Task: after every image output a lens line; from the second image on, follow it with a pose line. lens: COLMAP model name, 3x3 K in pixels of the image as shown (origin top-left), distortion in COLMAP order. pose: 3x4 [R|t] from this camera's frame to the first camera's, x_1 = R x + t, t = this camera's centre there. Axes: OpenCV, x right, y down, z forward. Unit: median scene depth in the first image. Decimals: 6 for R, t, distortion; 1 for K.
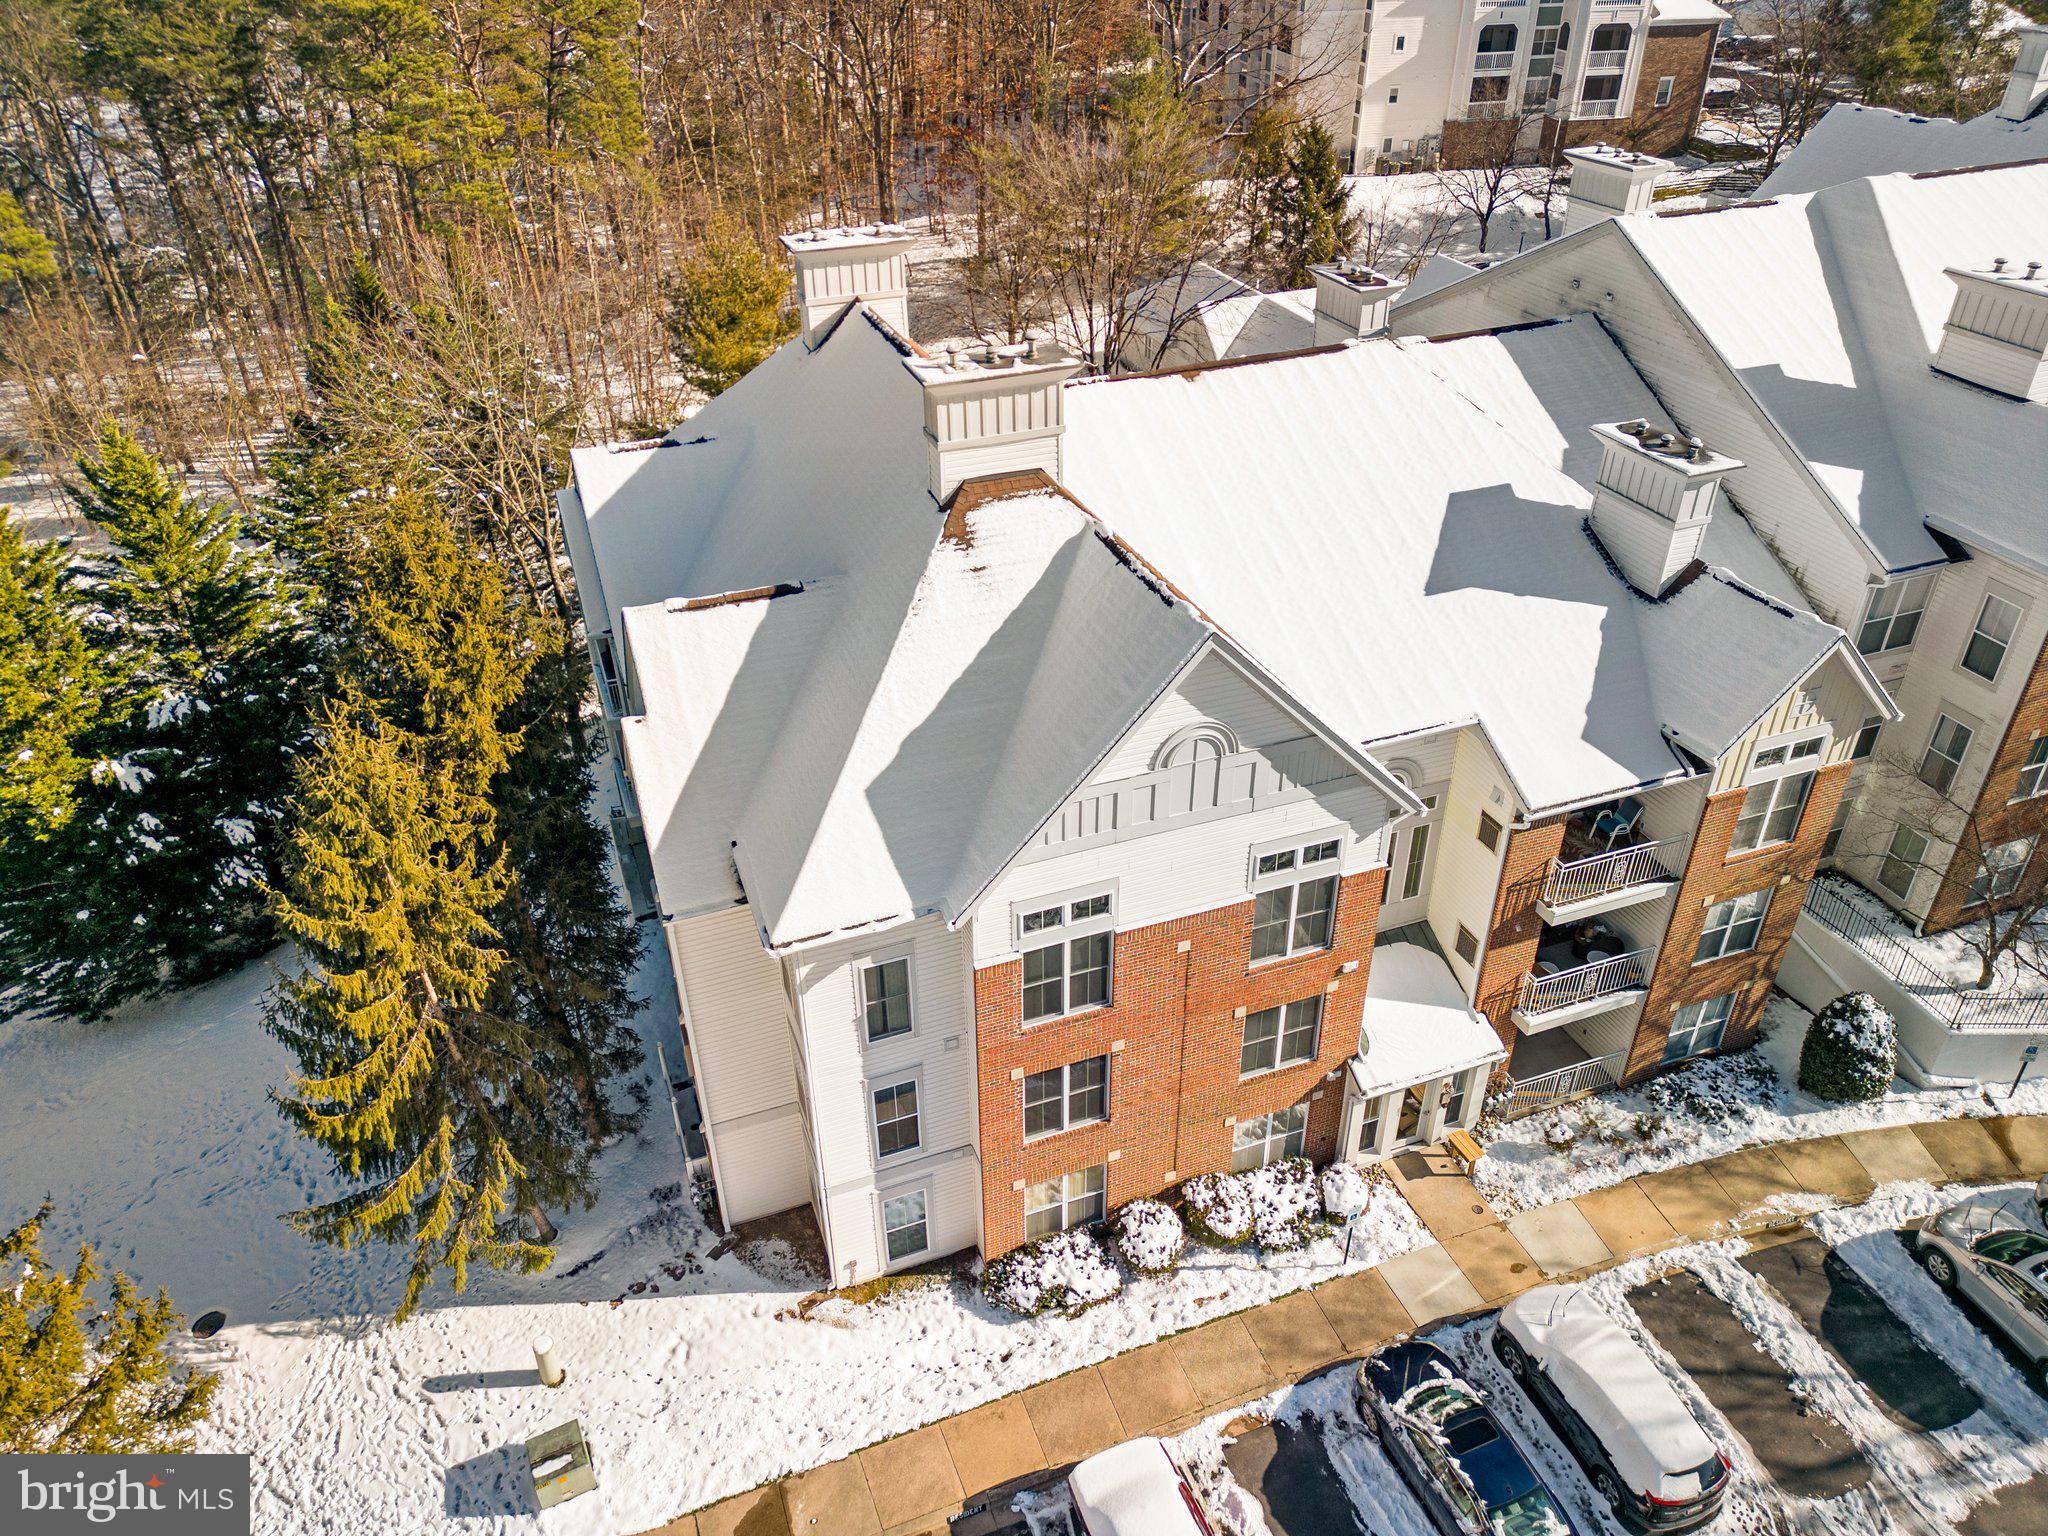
lens RADIAL K [[1420.0, 0, 1023.7], [0, 1420.0, 770.9], [0, 0, 1]] dist [0.066140, -0.056536]
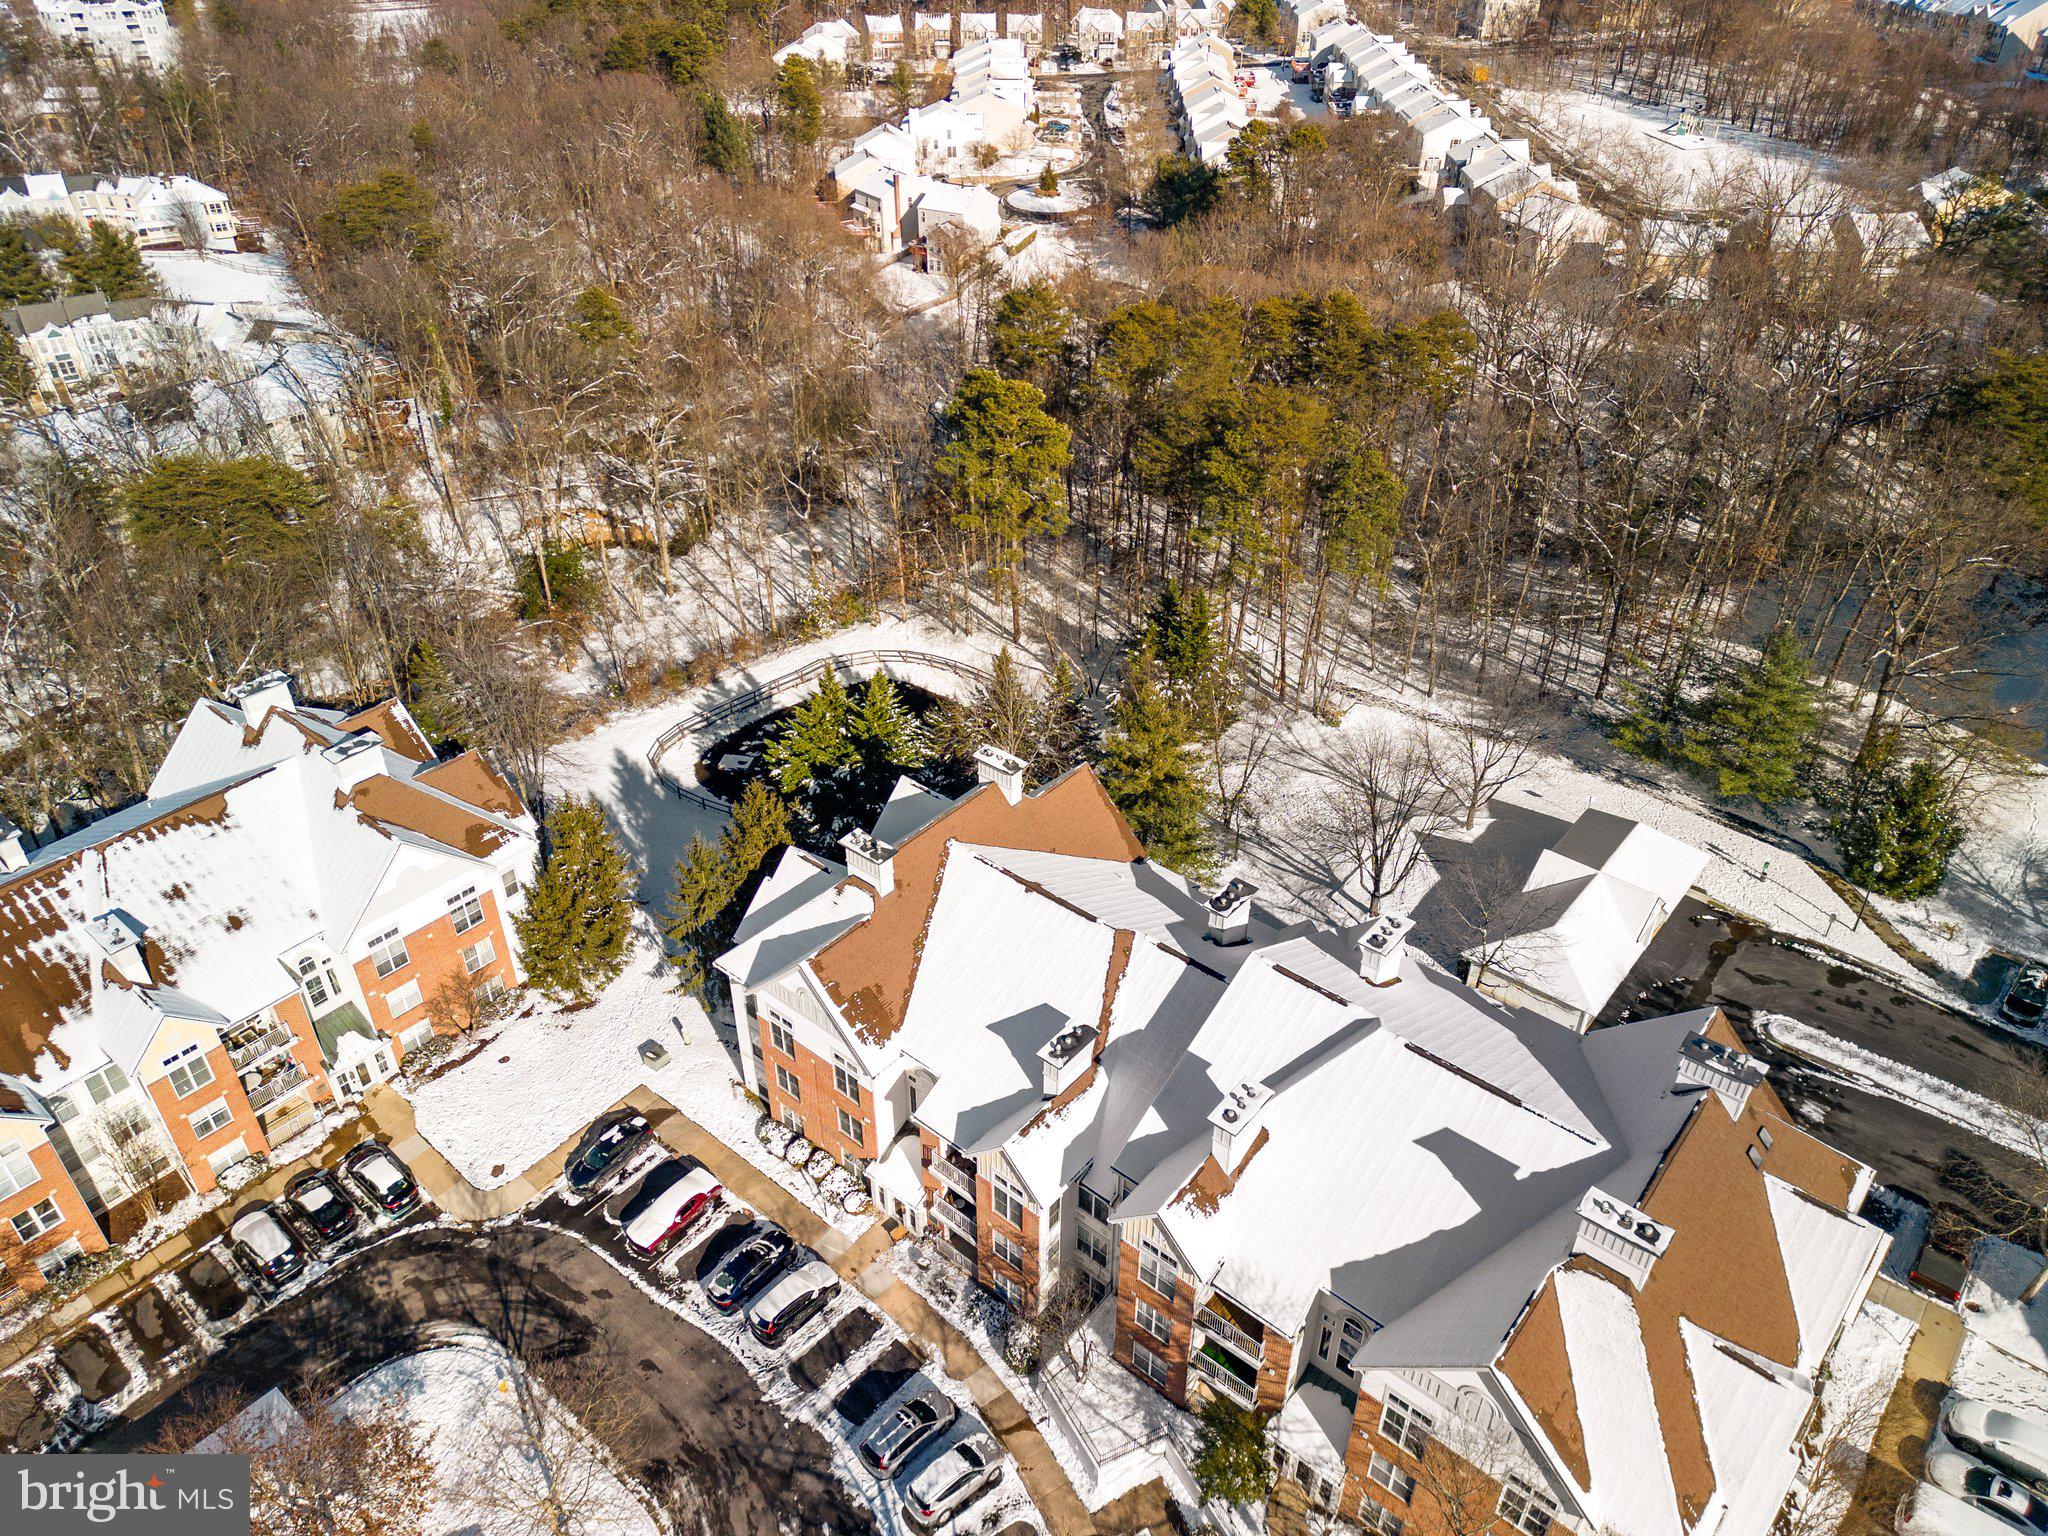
lens RADIAL K [[1420.0, 0, 1037.5], [0, 1420.0, 772.3], [0, 0, 1]] dist [0.066140, -0.056536]
pose [[0.497657, 0.506872, -0.703860, 1.765046], [-0.483429, 0.835845, 0.260115, -1.126129], [0.720162, 0.210818, 0.661001, -0.543352]]
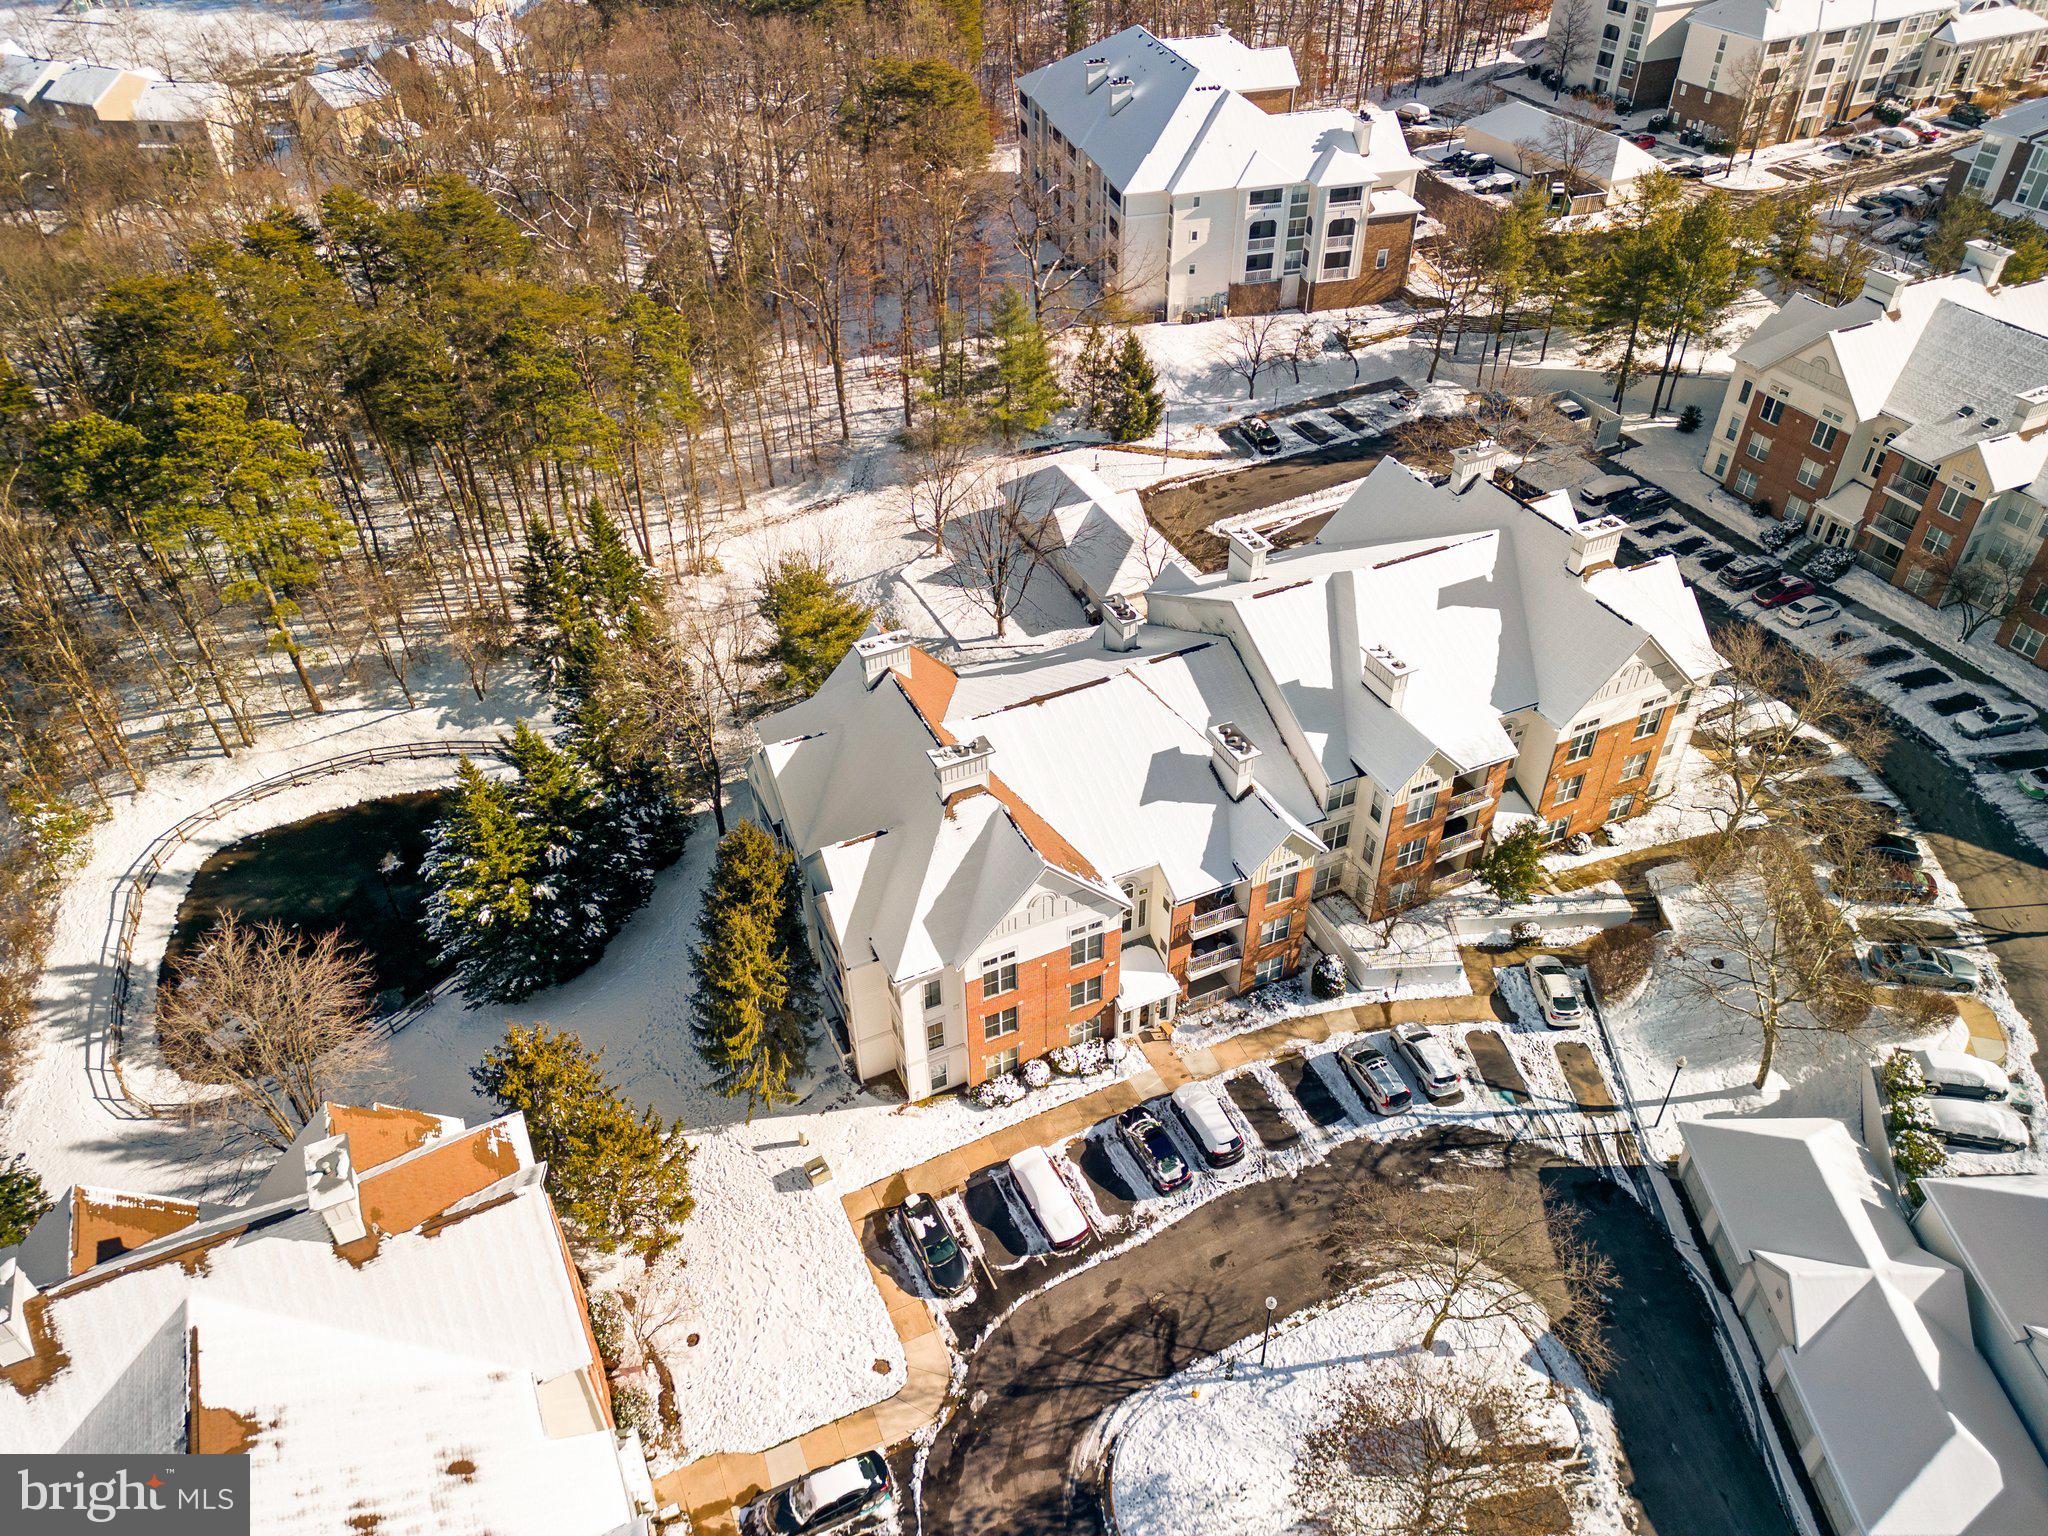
lens RADIAL K [[1420.0, 0, 1024.5], [0, 1420.0, 758.1], [0, 0, 1]] dist [0.066140, -0.056536]
pose [[0.996704, -0.049025, 0.064627, -0.065053], [0.042564, 0.994293, 0.097822, -0.457976], [-0.069054, -0.094749, 0.993103, -1.387814]]
